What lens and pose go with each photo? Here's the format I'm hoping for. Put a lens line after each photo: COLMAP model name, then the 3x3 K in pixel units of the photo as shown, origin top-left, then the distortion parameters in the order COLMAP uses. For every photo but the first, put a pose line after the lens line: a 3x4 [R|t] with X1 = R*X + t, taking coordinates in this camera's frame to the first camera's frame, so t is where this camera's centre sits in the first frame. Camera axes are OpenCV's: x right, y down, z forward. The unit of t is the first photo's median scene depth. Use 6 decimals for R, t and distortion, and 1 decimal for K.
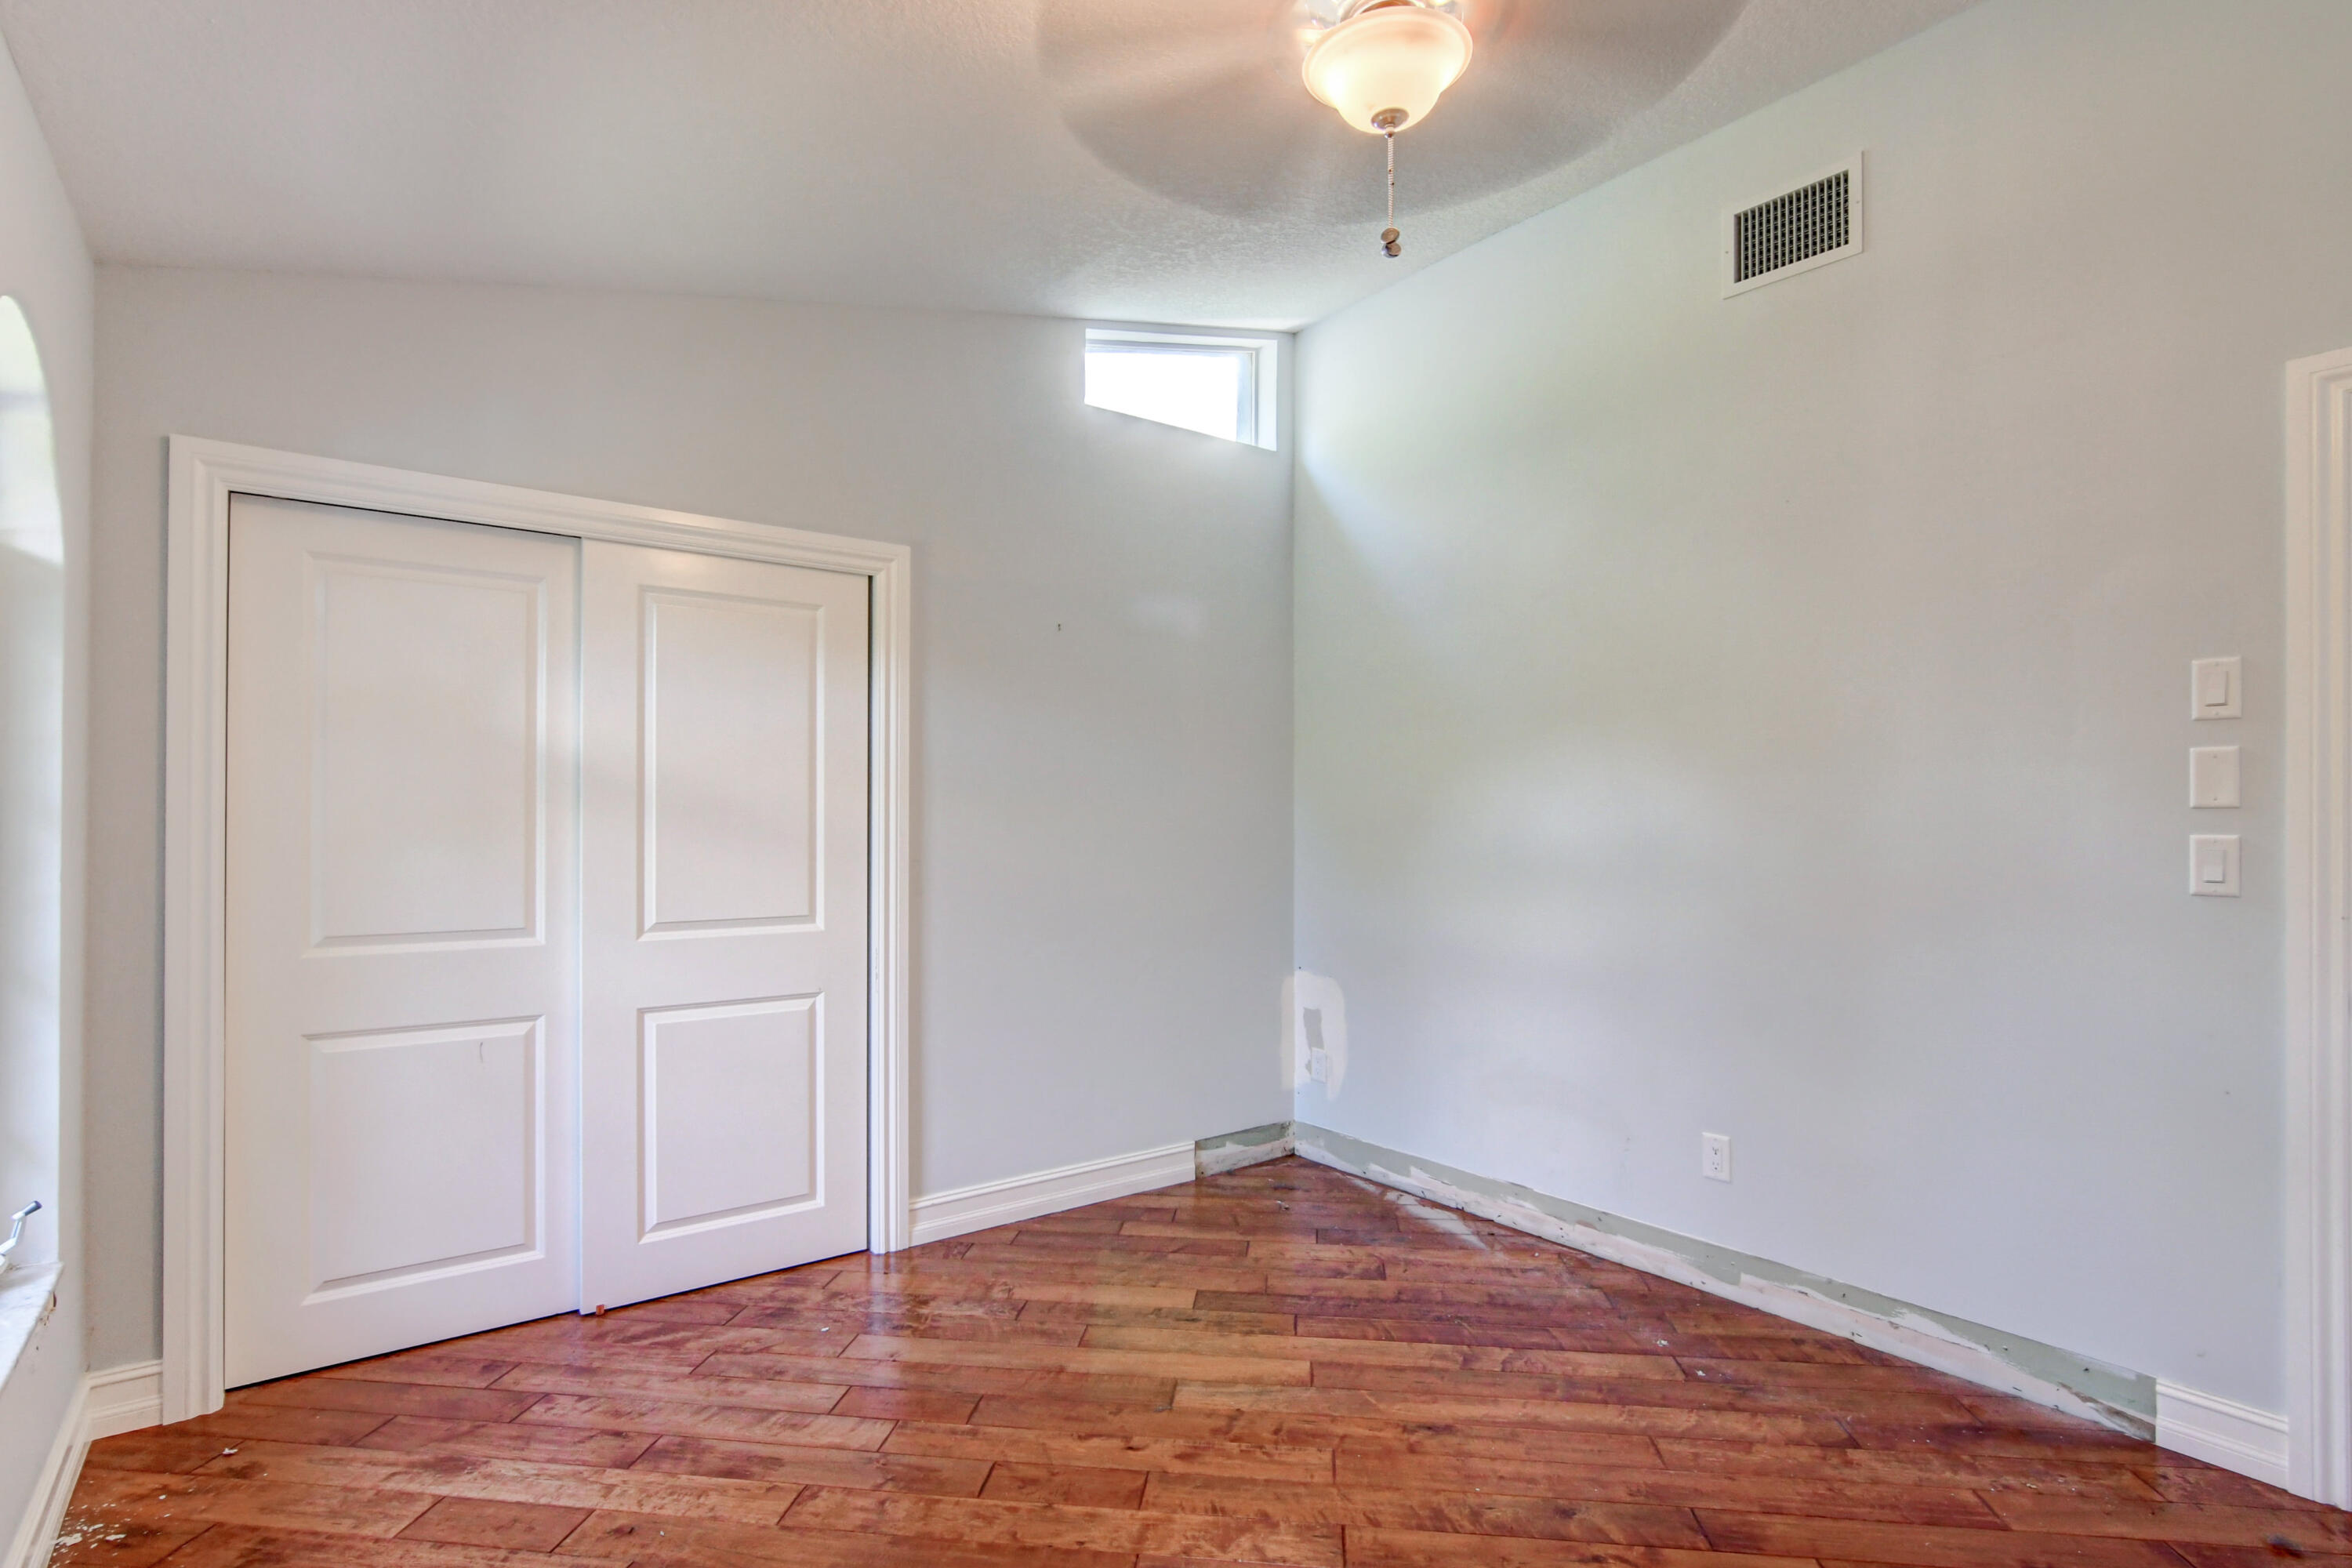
lens RADIAL K [[1156.2, 0, 1179.9], [0, 1156.2, 801.9], [0, 0, 1]] dist [-0.025146, 0.009196]
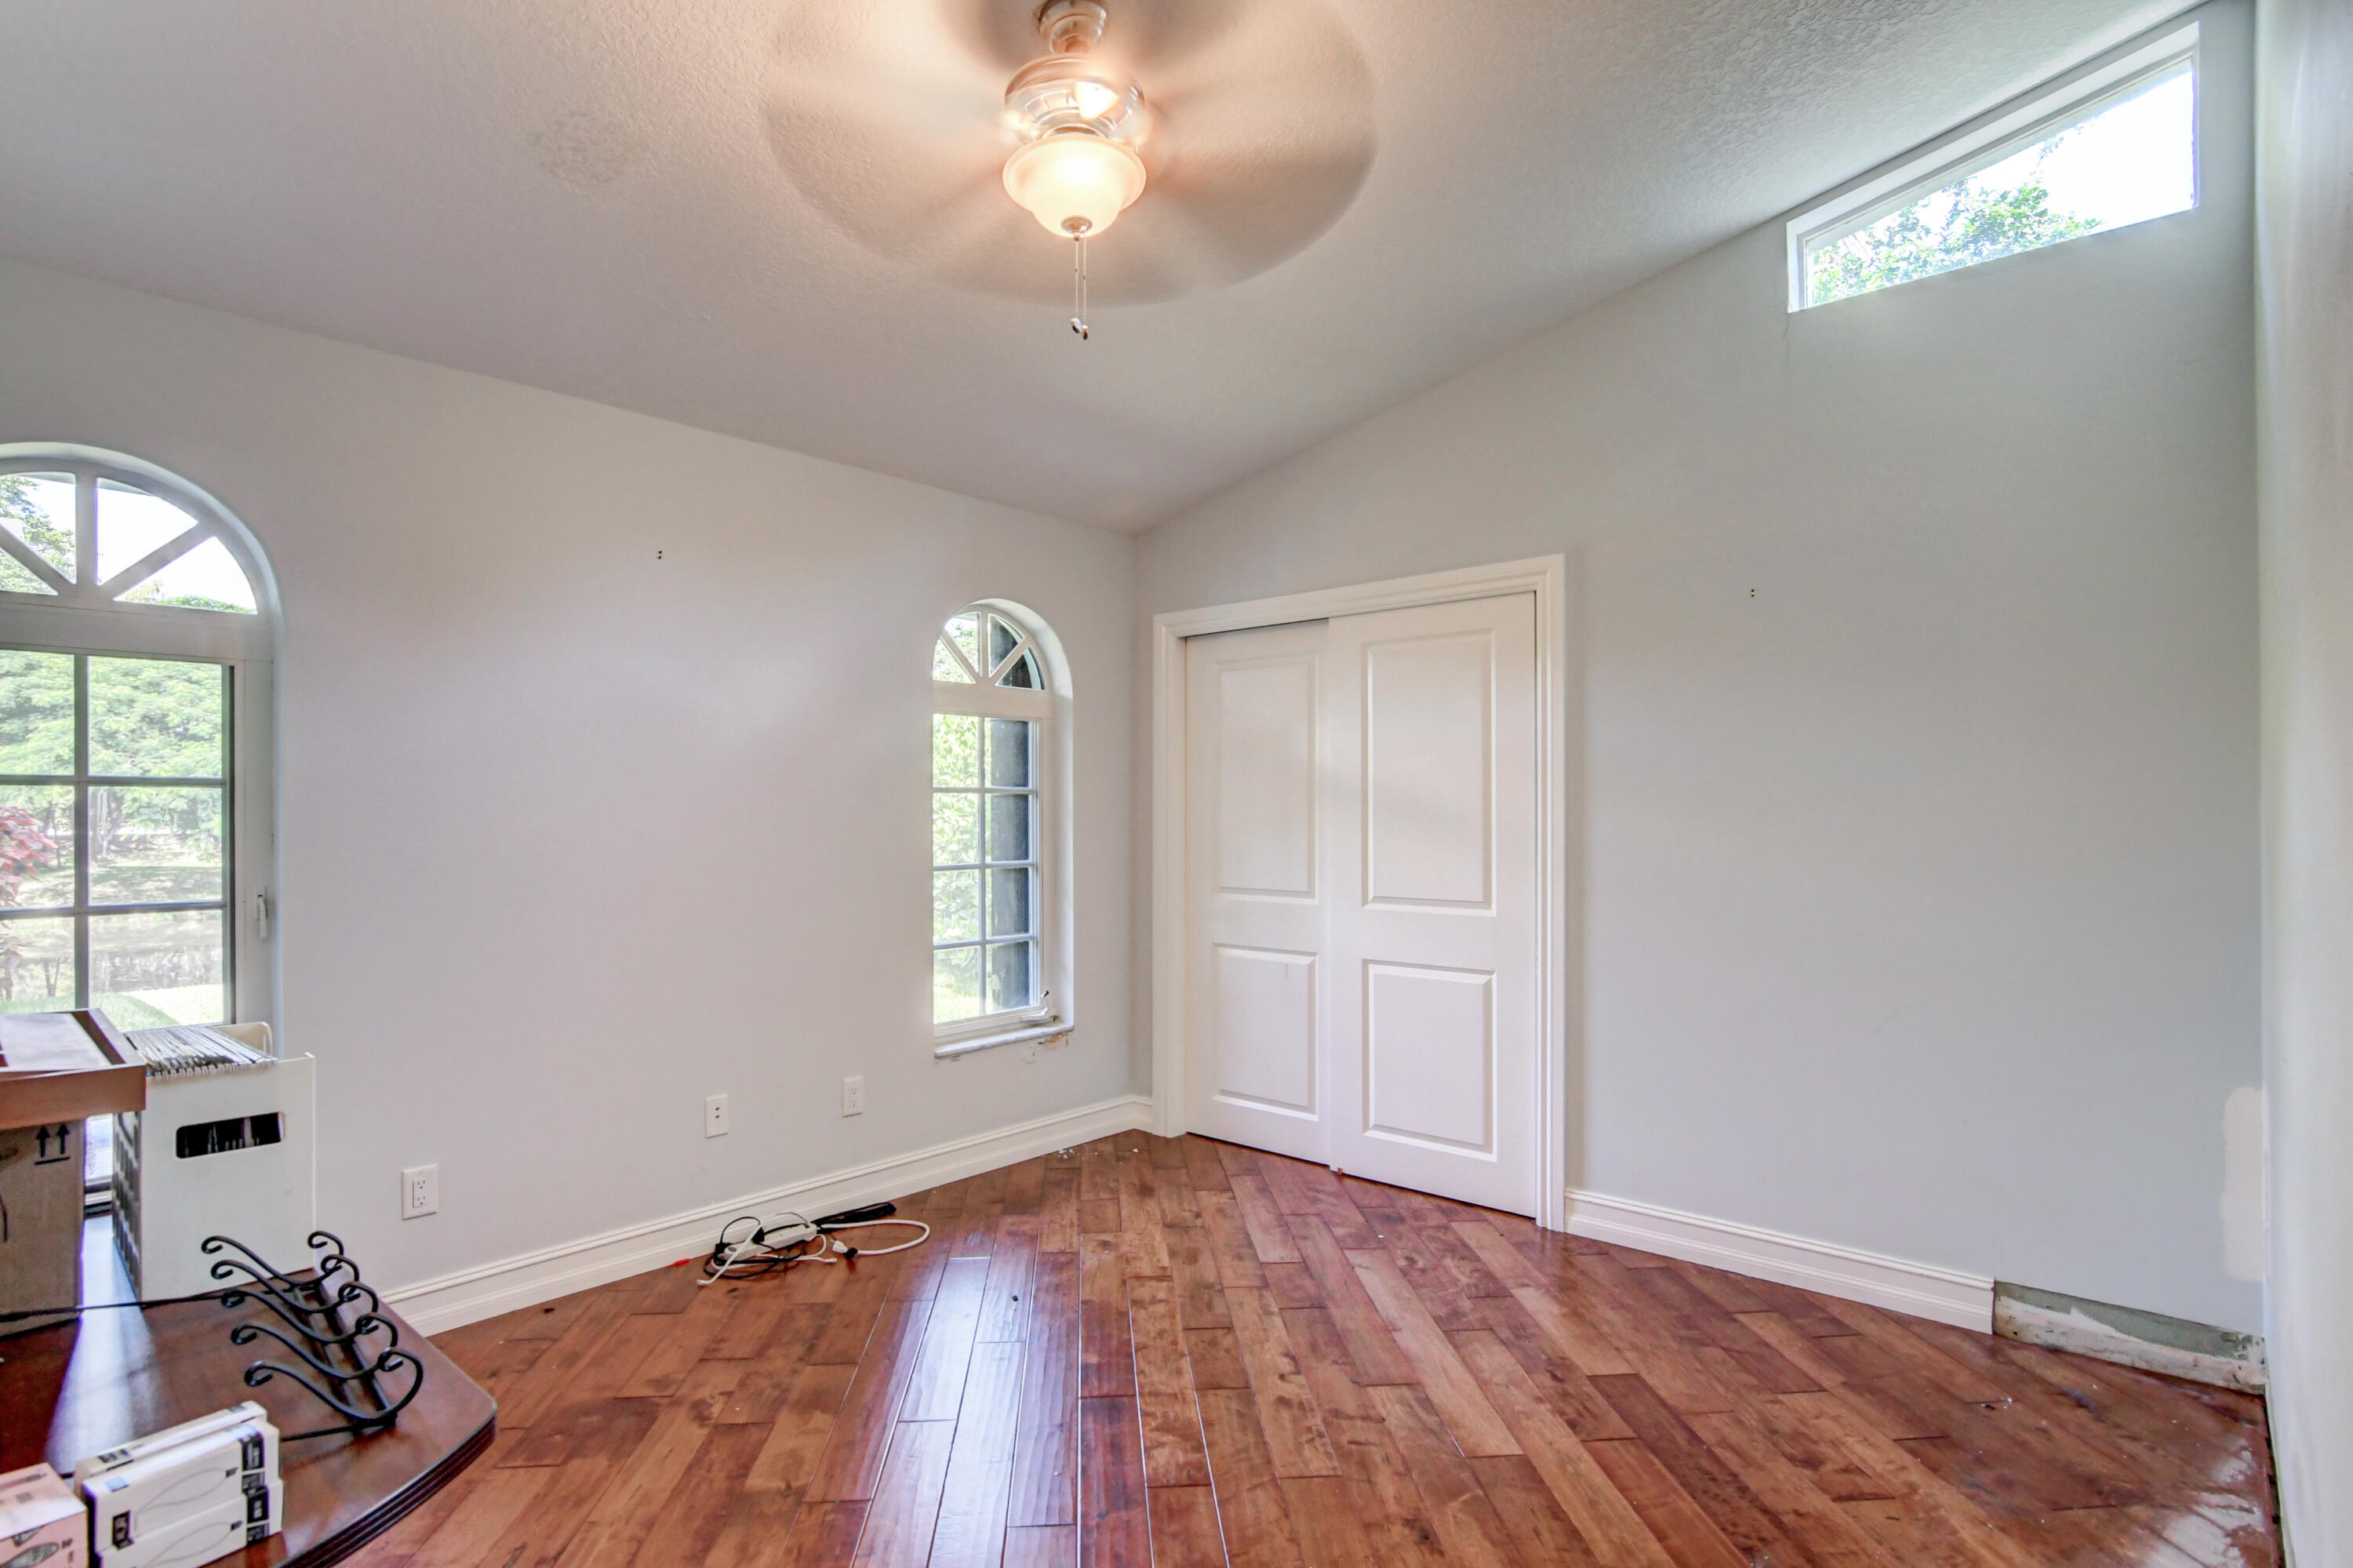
lens RADIAL K [[1156.7, 0, 1182.2], [0, 1156.7, 793.2], [0, 0, 1]] dist [-0.025146, 0.009196]
pose [[0.201782, -0.018003, -0.979265, 0.741918], [0.016176, 0.999756, -0.015046, 0.003078], [0.979297, -0.012804, 0.202024, 0.479202]]
